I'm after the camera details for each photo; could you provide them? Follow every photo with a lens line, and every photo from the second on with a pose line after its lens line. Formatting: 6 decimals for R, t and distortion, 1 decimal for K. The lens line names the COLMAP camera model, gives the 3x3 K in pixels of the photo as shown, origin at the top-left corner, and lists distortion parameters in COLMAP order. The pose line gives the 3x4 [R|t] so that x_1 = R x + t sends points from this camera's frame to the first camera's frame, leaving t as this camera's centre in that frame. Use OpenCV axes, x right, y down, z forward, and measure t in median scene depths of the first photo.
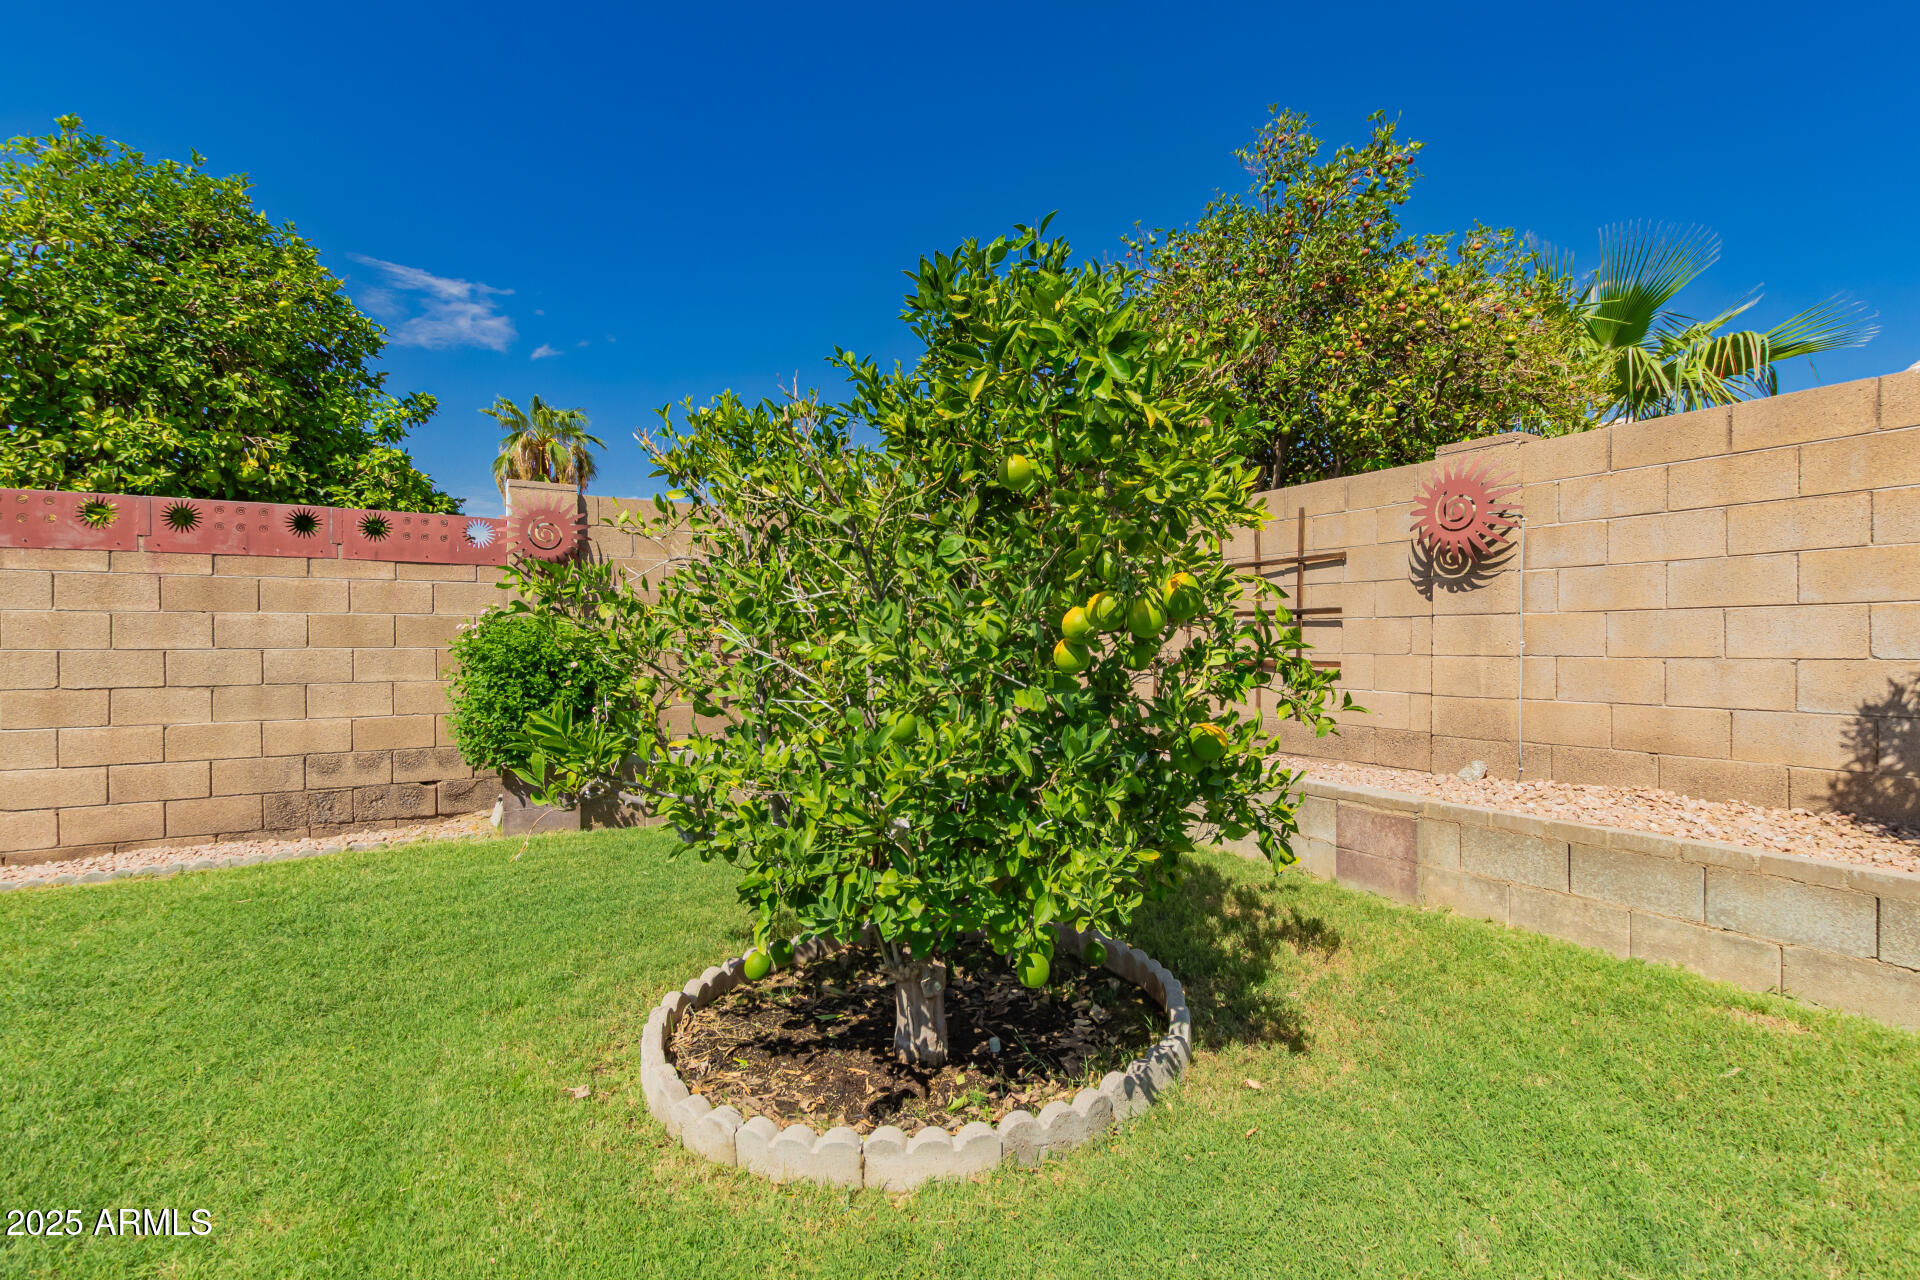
lens RADIAL K [[878.8, 0, 962.0], [0, 878.8, 658.2], [0, 0, 1]] dist [0.005048, 0.000022]
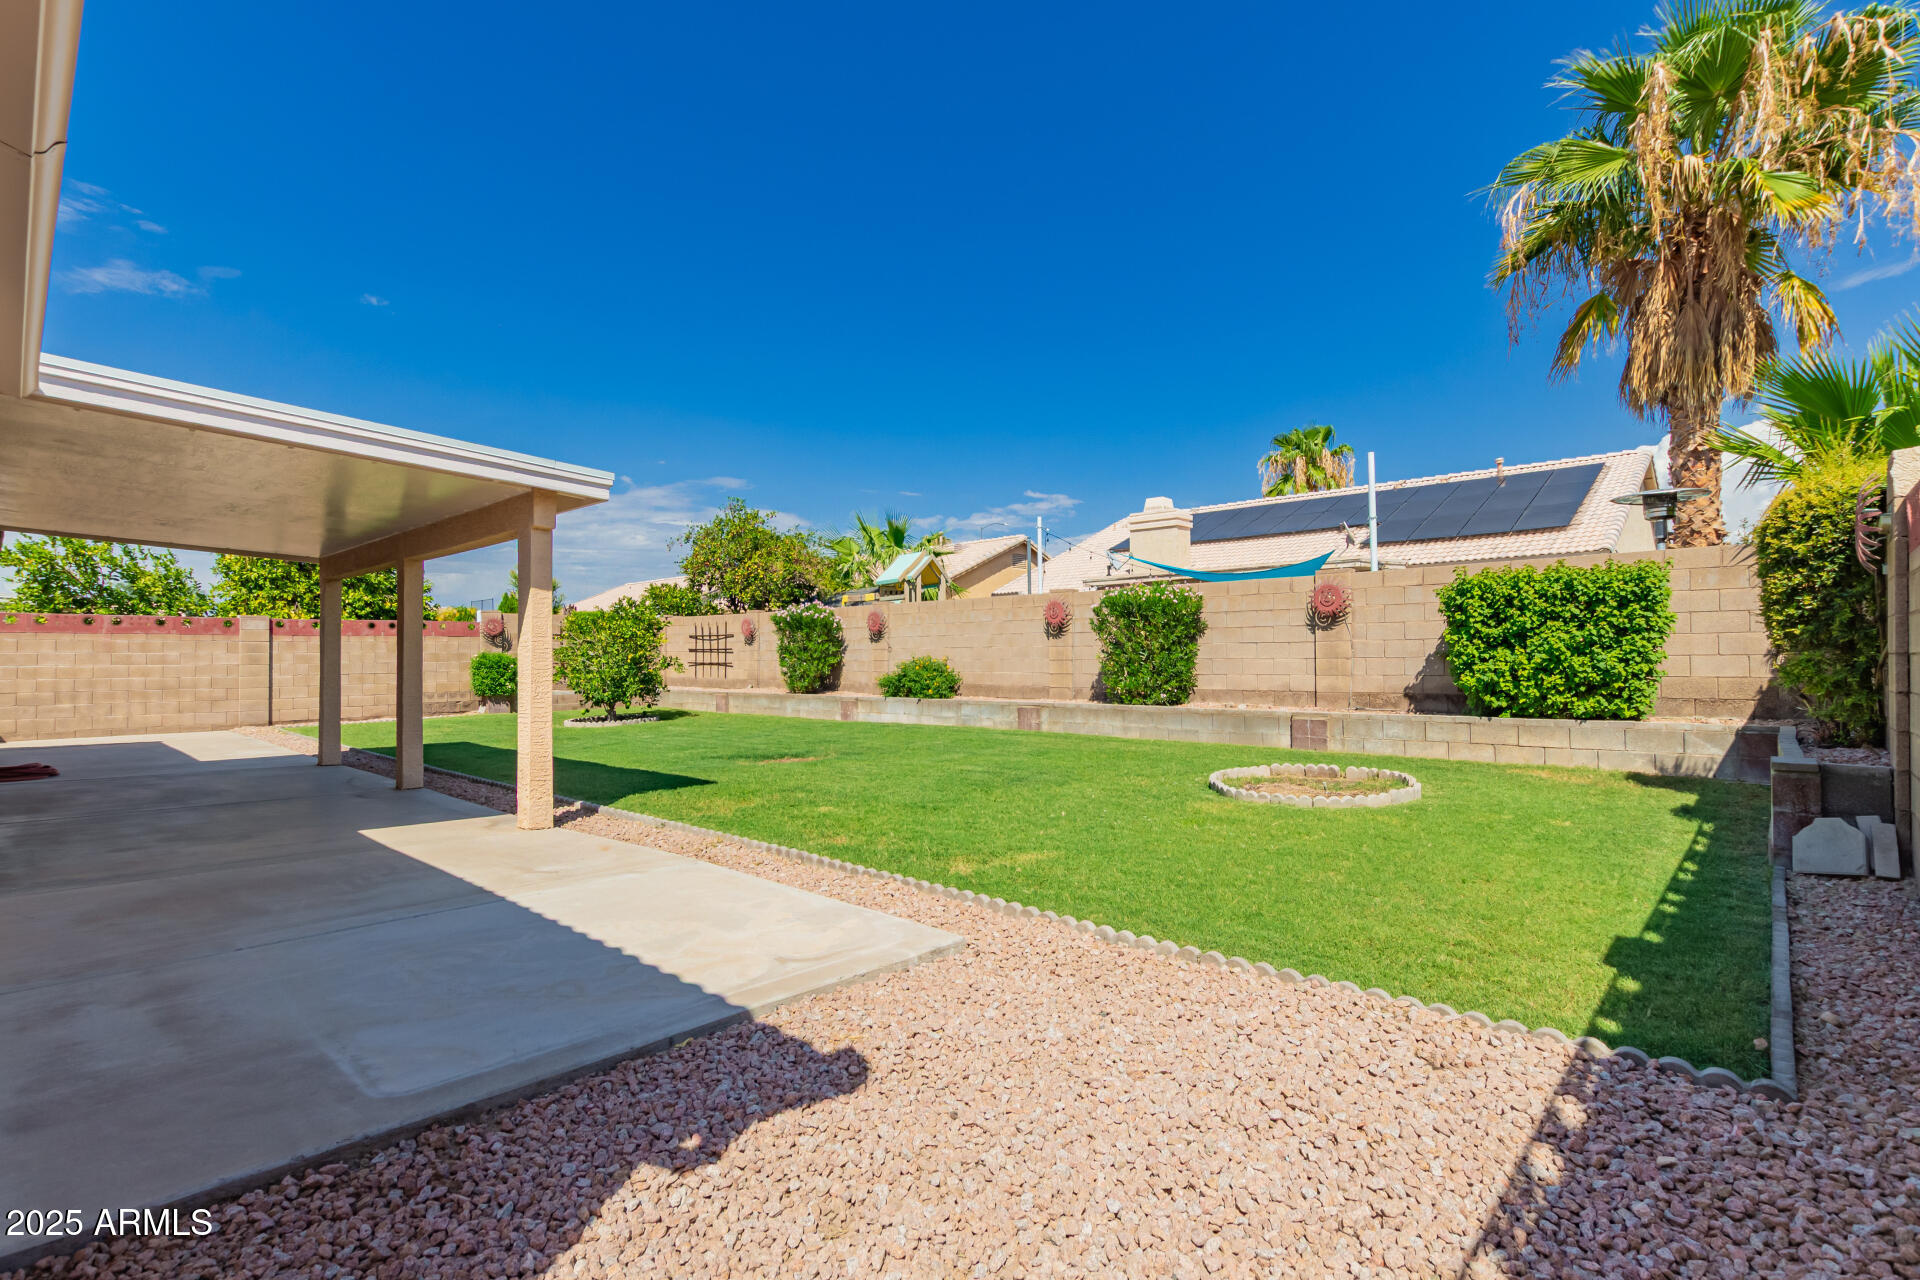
lens RADIAL K [[878.8, 0, 962.0], [0, 878.8, 658.2], [0, 0, 1]] dist [0.005048, 0.000022]
pose [[0.954683, -0.009636, 0.297468, 0.238183], [0.014363, 0.999803, -0.013709, 0.050569], [-0.297278, 0.017361, 0.954633, -2.867733]]
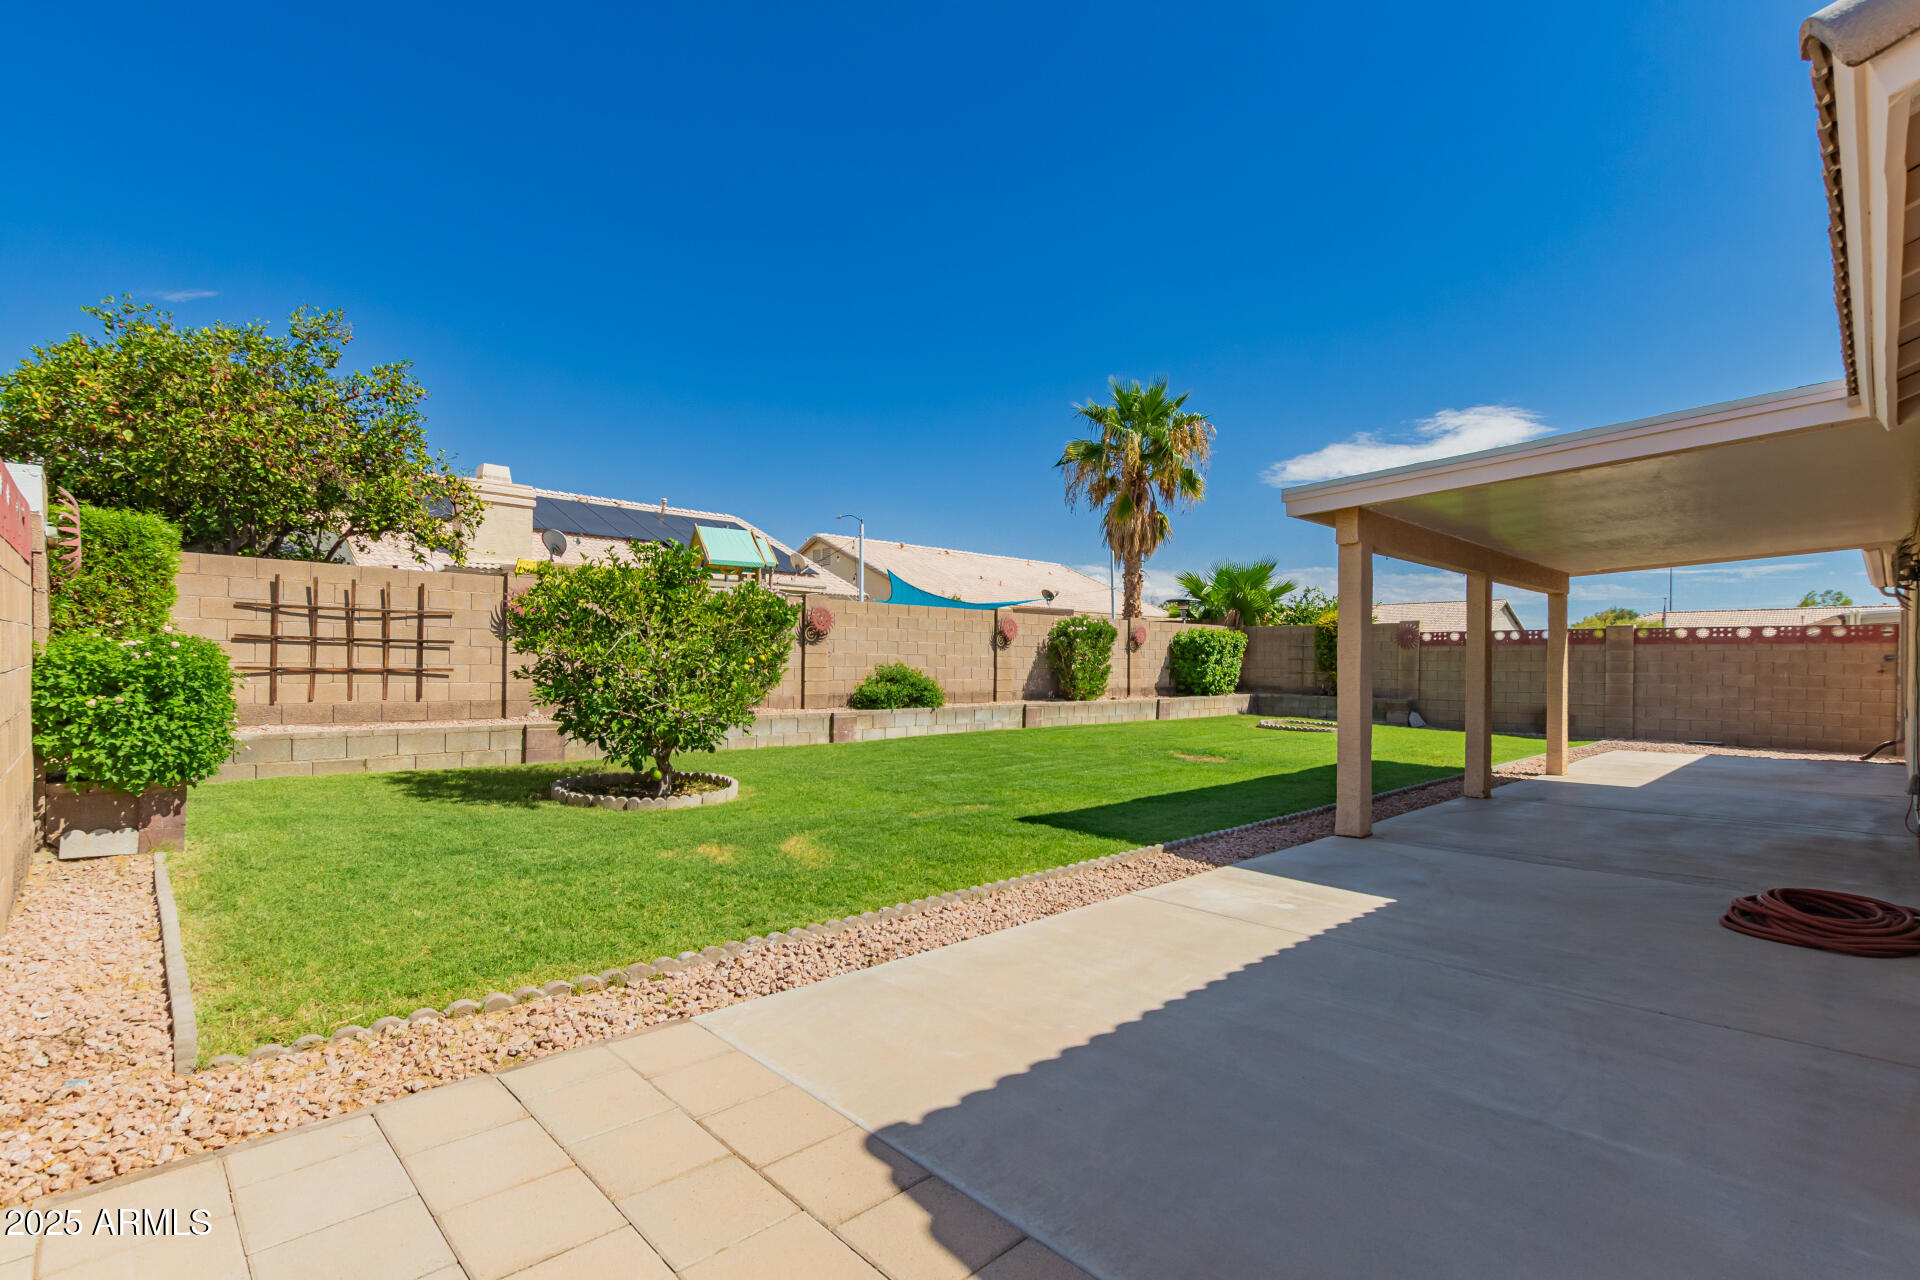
lens RADIAL K [[878.8, 0, 962.0], [0, 878.8, 658.2], [0, 0, 1]] dist [0.005048, 0.000022]
pose [[-0.238784, -0.002548, 0.971069, -1.676265], [0.002489, 0.999992, 0.003236, -0.021682], [-0.971069, 0.003190, -0.238776, 0.361040]]
